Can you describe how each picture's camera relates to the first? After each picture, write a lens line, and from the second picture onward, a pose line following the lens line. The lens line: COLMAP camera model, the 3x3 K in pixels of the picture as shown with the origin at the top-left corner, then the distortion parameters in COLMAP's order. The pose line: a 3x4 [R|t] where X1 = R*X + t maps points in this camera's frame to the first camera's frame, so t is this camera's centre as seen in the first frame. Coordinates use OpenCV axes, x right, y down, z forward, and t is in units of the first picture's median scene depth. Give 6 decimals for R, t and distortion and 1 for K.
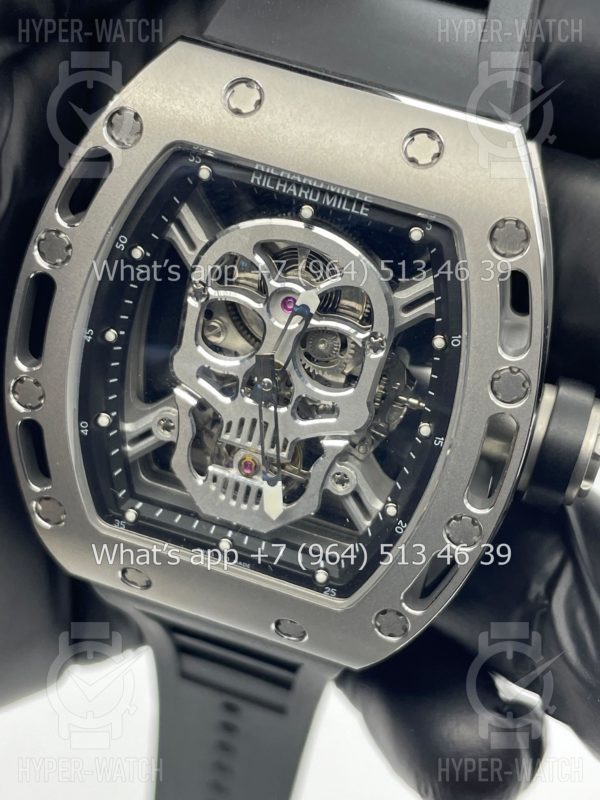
lens RADIAL K [[1271.7, 0, 293.3], [0, 1271.7, 399.4], [0, 0, 1]] dist [0.129480, 0.000000]
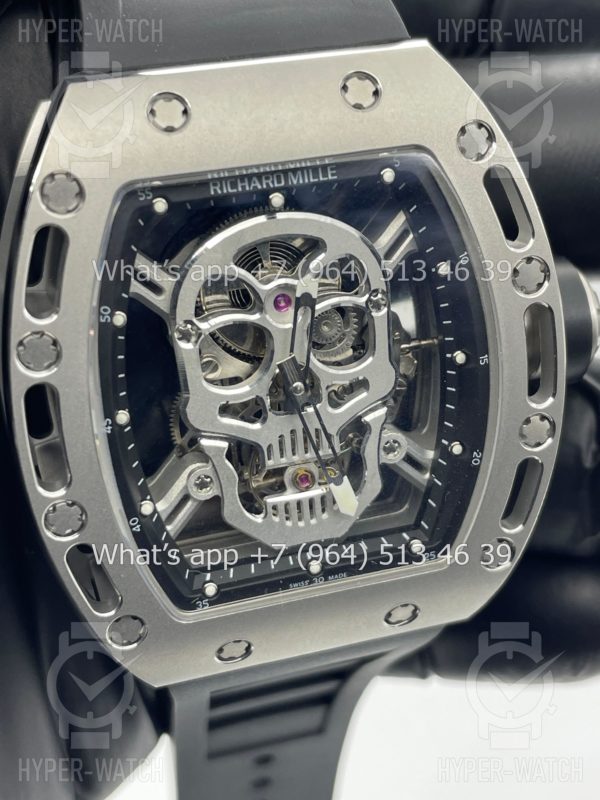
lens RADIAL K [[1271.7, 0, 305.8], [0, 1271.7, 404.0], [0, 0, 1]] dist [0.129480, 0.000000]
pose [[0.830754, -0.437507, 0.344146, -0.347003], [0.444525, 0.893555, 0.062896, -0.058608], [-0.335031, 0.100730, 0.936807, 0.112992]]
